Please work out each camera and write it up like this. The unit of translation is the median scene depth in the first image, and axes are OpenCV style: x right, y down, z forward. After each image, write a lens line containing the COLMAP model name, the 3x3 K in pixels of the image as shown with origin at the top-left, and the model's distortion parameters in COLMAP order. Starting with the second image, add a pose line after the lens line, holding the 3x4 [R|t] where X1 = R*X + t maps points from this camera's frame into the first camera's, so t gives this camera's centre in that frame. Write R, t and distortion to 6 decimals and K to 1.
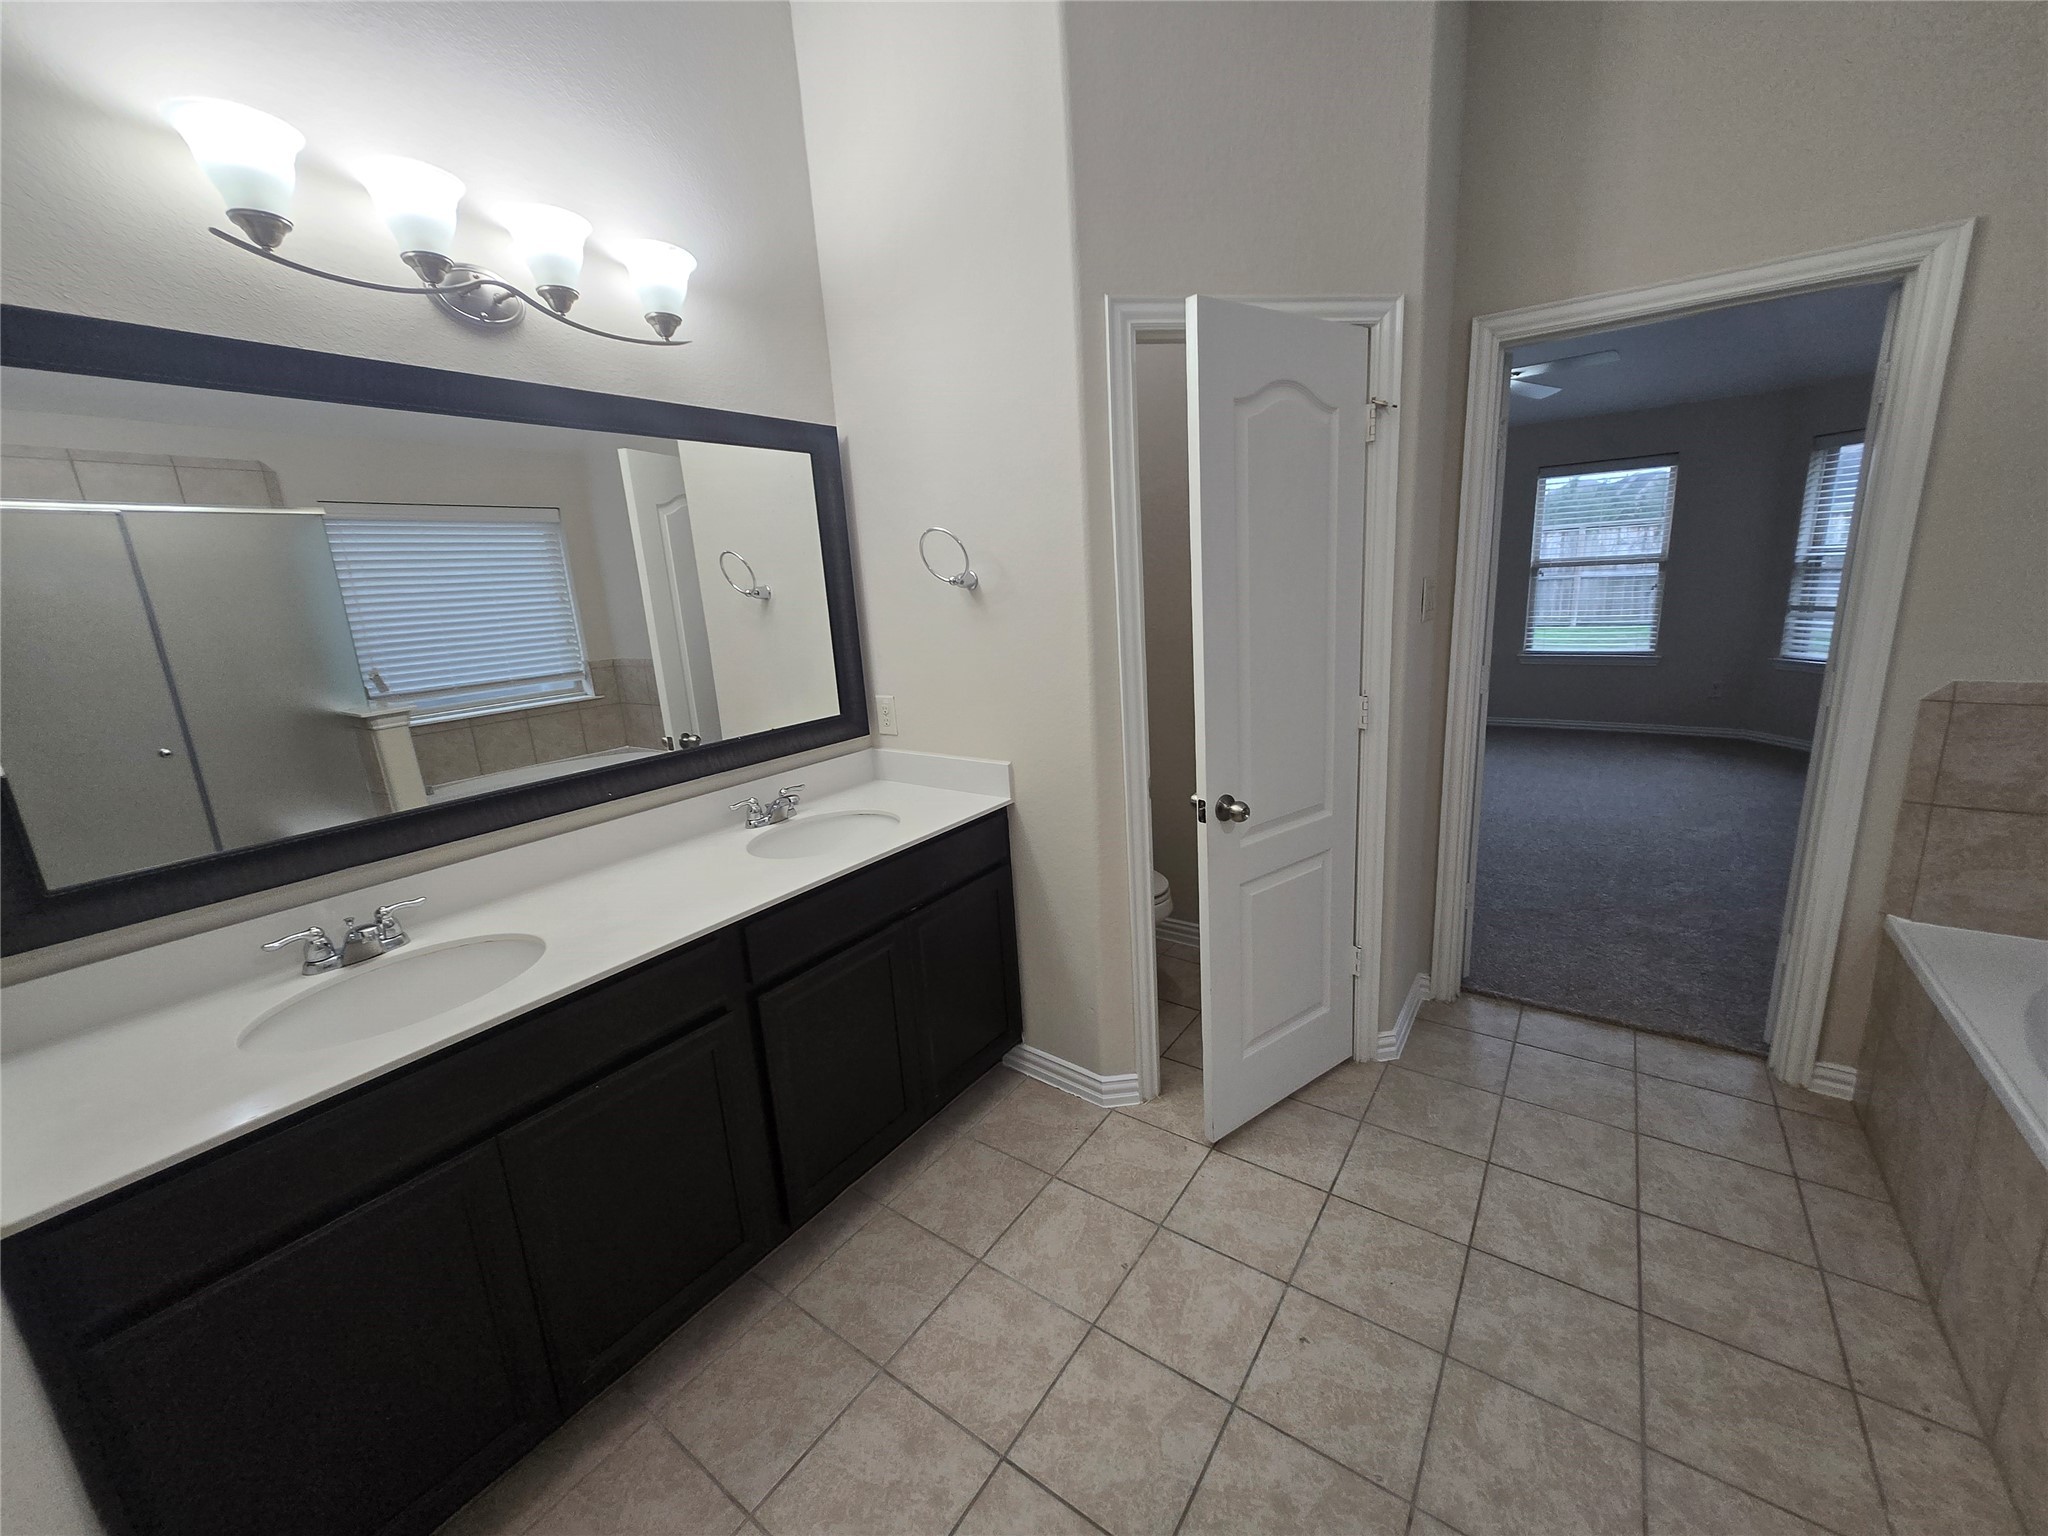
lens RADIAL K [[810.9, 0, 1057.0], [0, 810.9, 764.8], [0, 0, 1]] dist [0.011326, 0.000070]
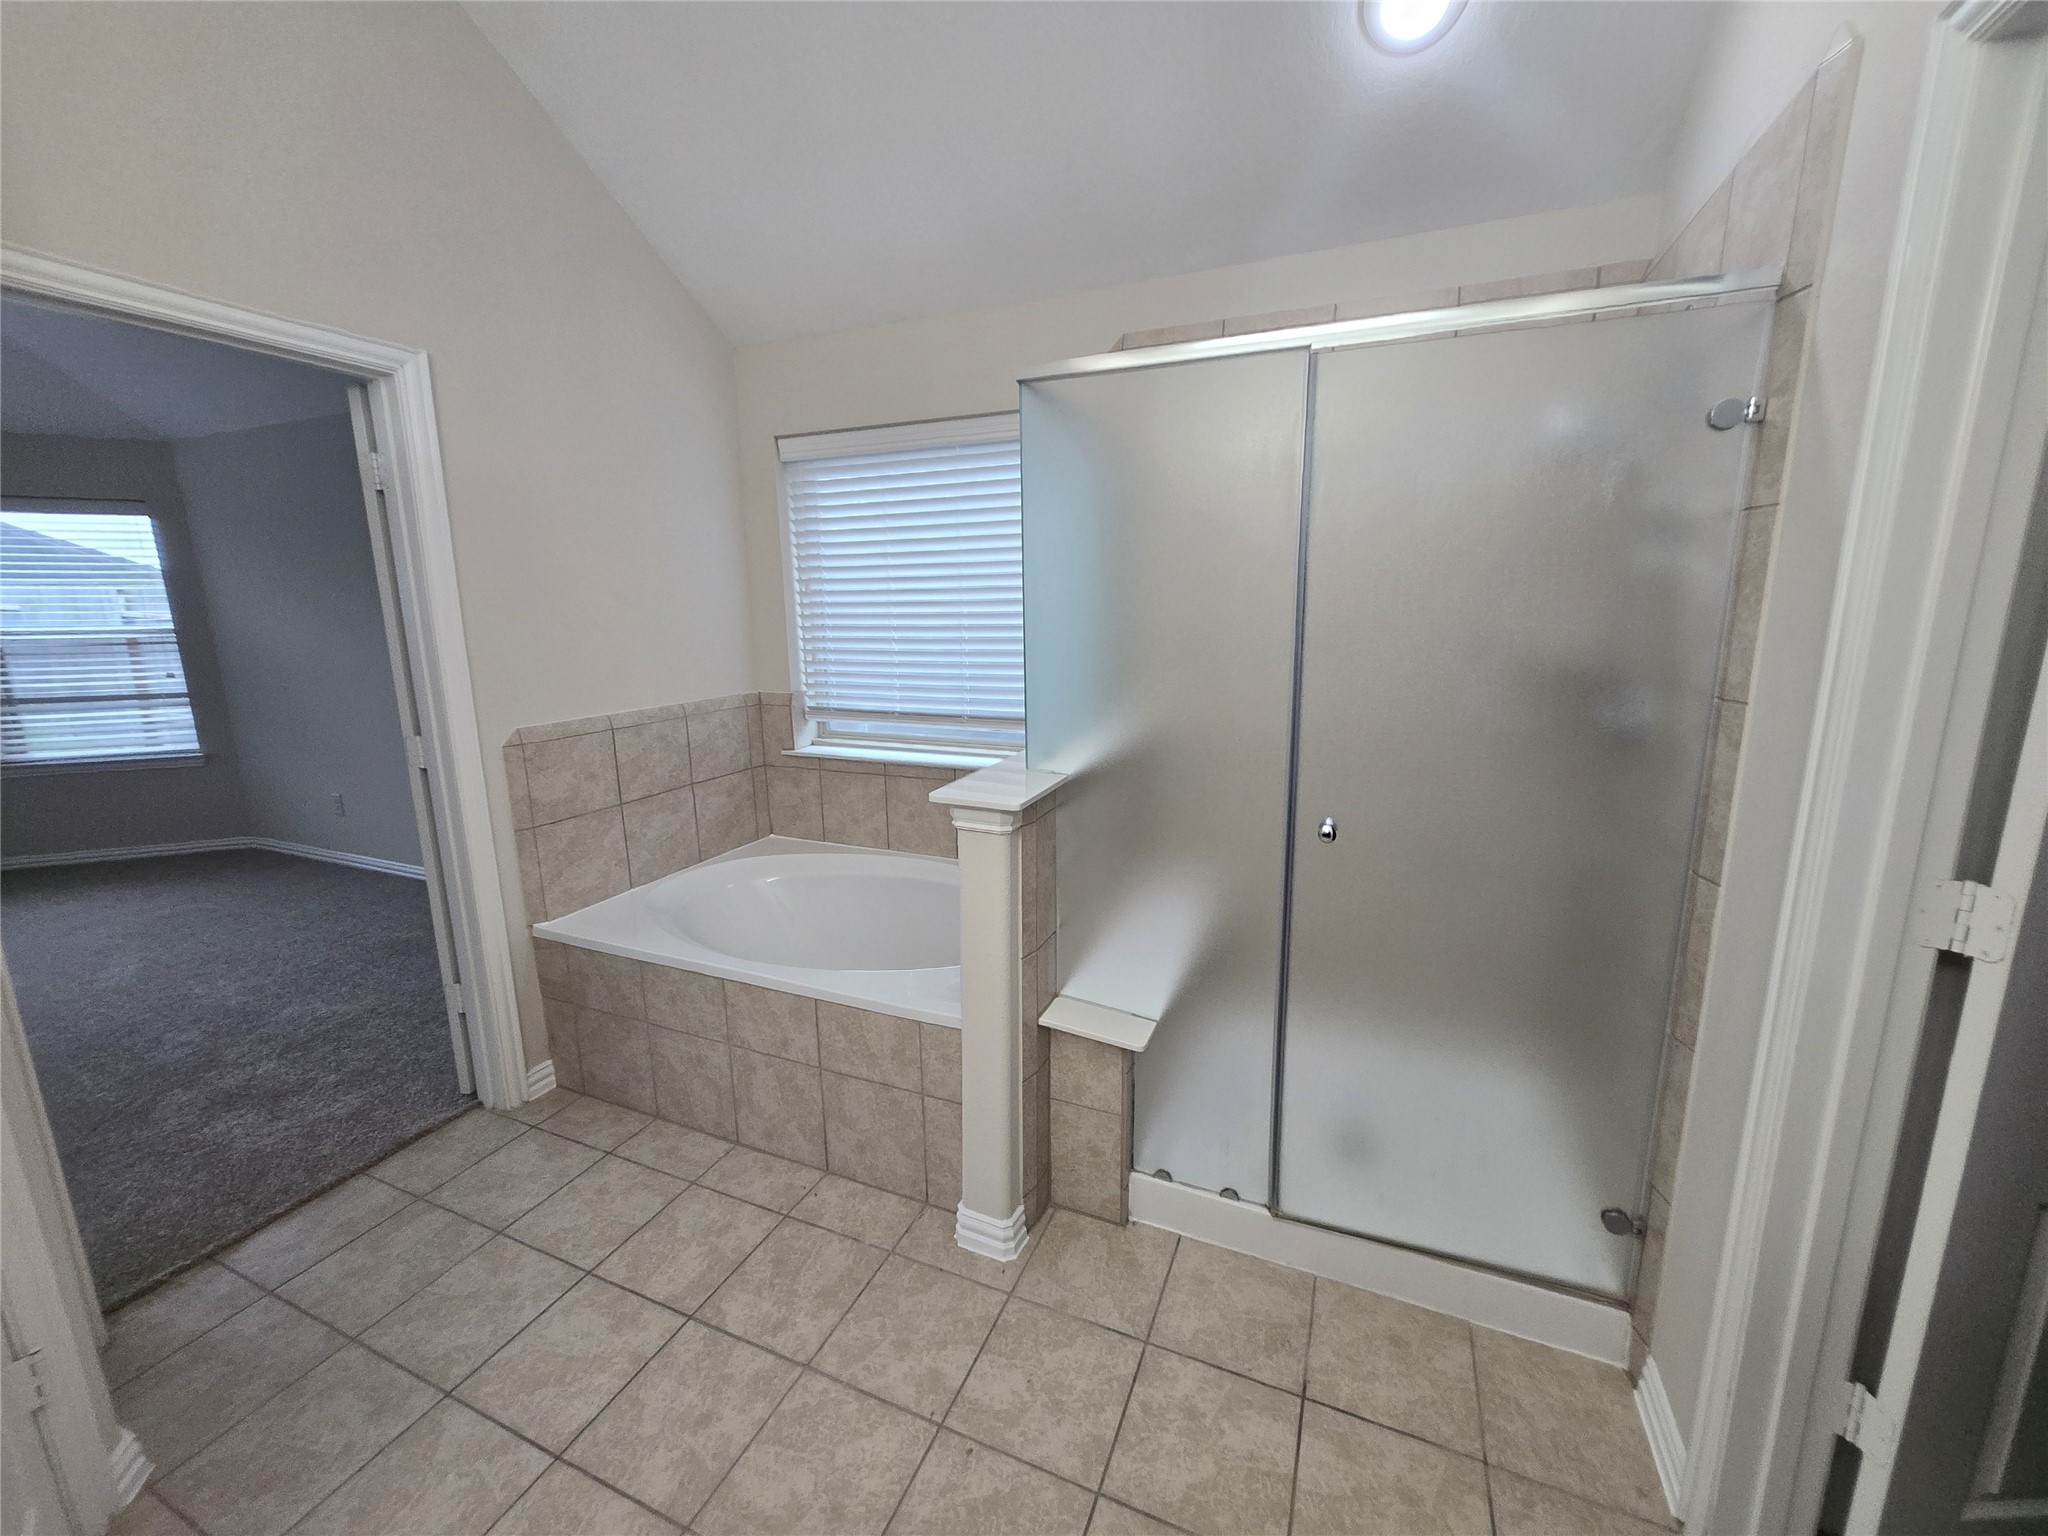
lens RADIAL K [[802.8, 0, 1035.9], [0, 802.8, 758.1], [0, 0, 1]] dist [0.005806, 0.000150]
pose [[-0.193116, -0.134345, 0.971935, -0.254443], [0.246535, 0.952158, 0.180596, -0.087769], [-0.949698, 0.274492, -0.150756, 0.466805]]
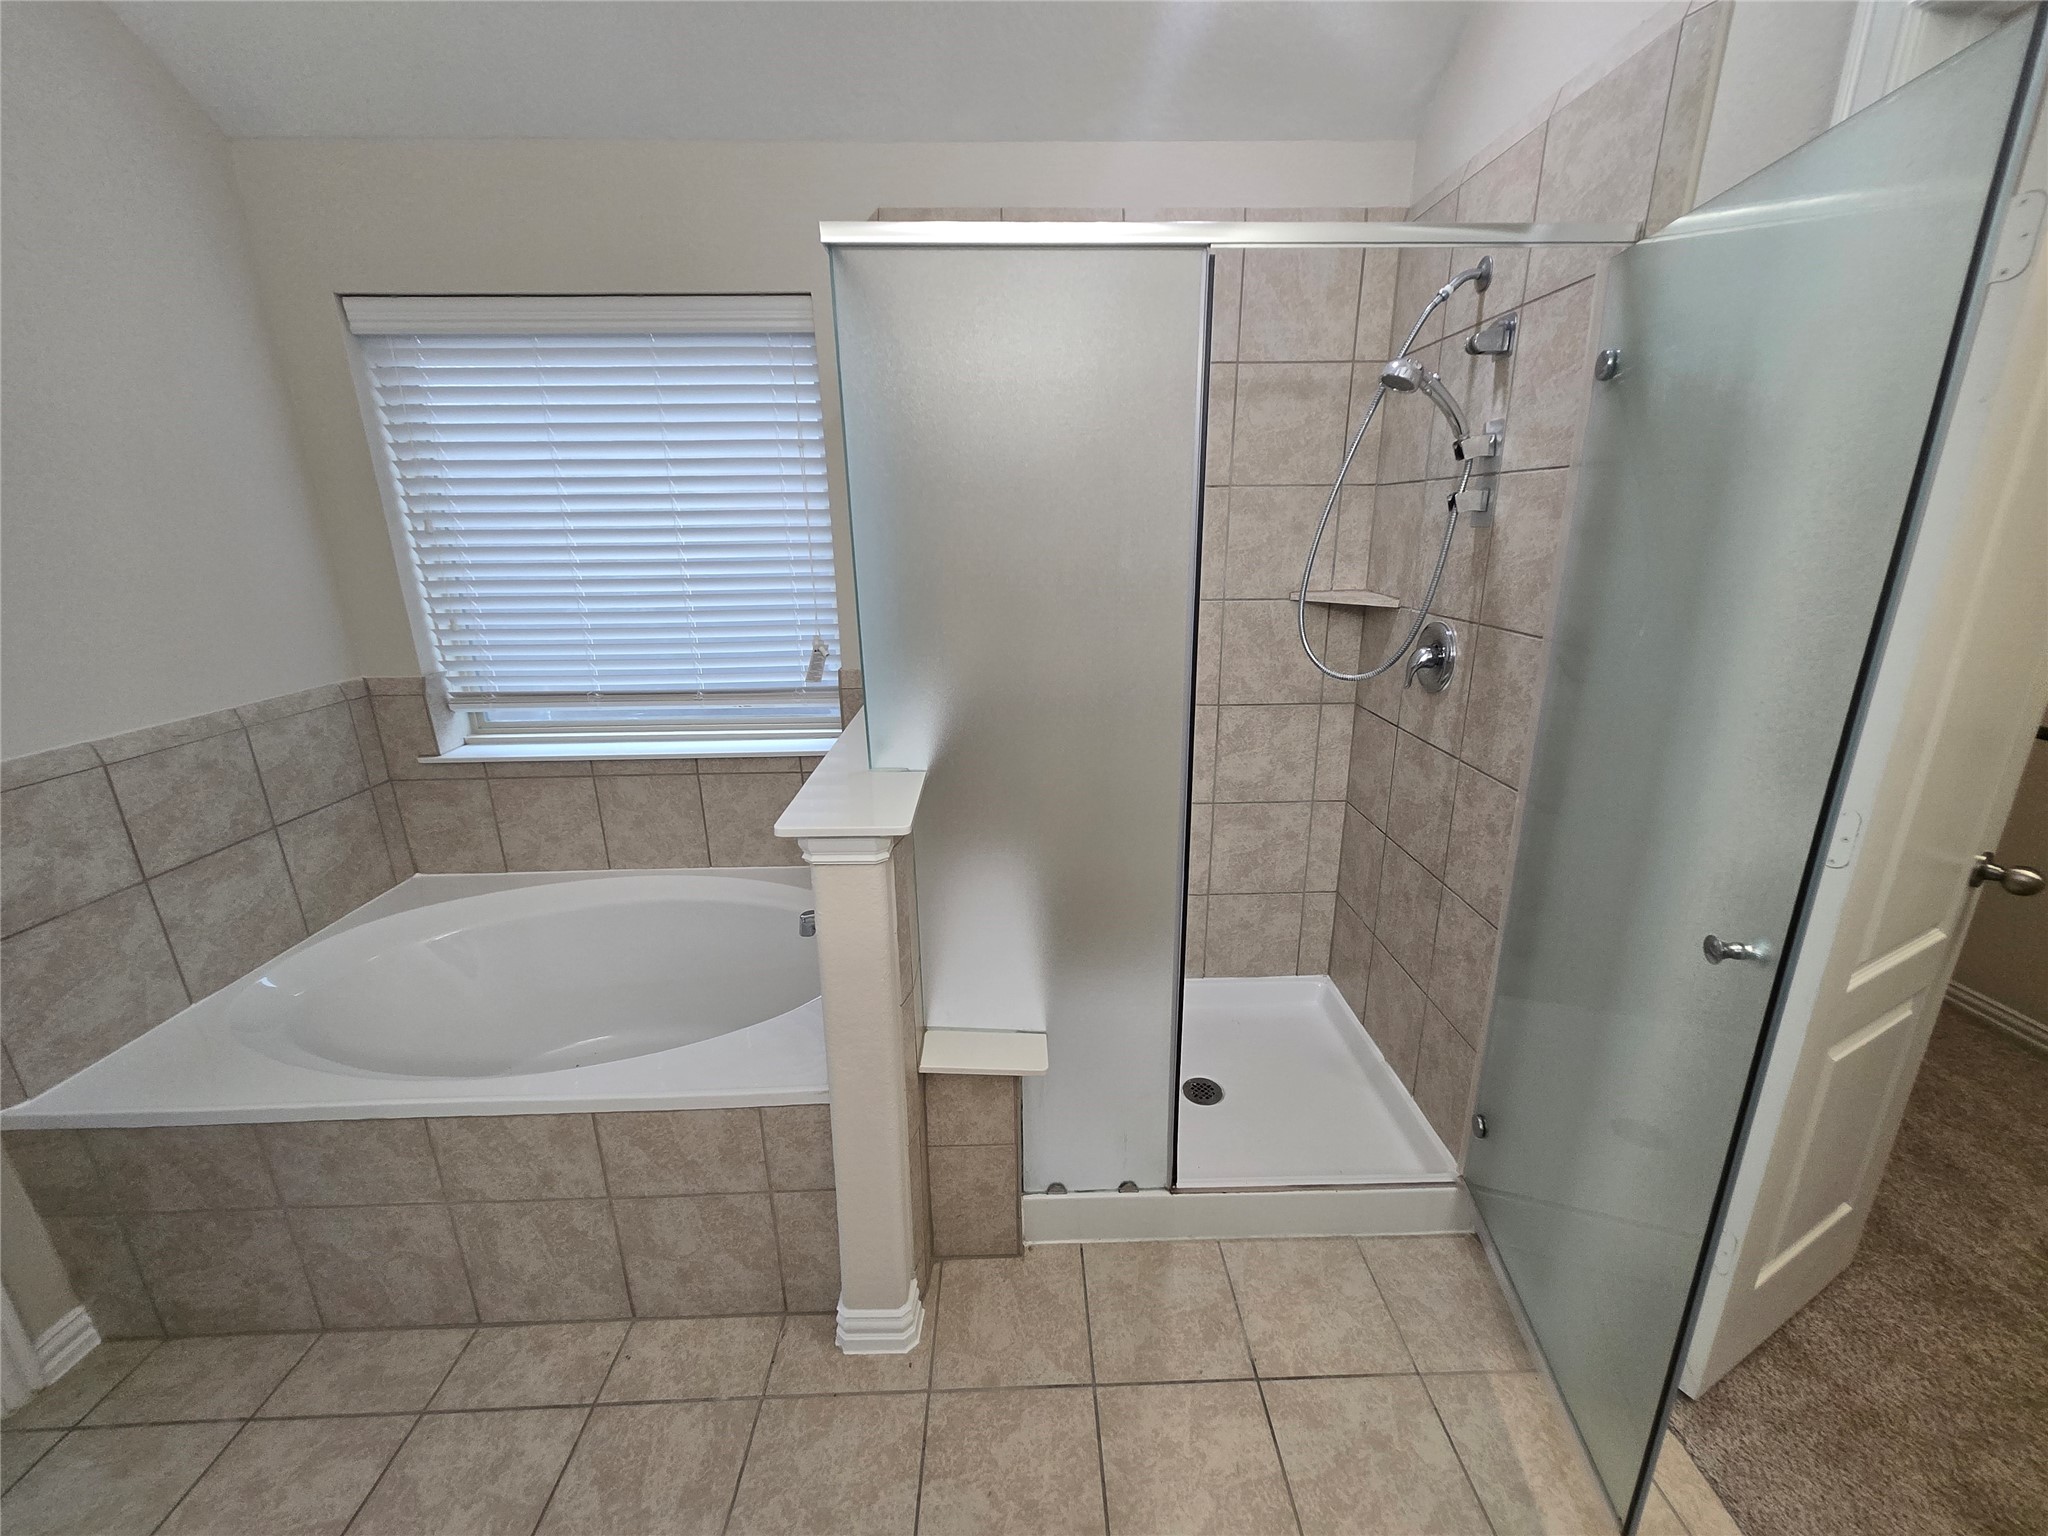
lens RADIAL K [[800.6, 0, 1030.1], [0, 800.6, 764.0], [0, 0, 1]] dist [0.005889, -0.000017]
pose [[-0.580621, -0.174753, 0.795199, -0.000533], [0.228450, 0.902489, 0.365136, -0.154090], [-0.781467, 0.393669, -0.484081, 0.586776]]
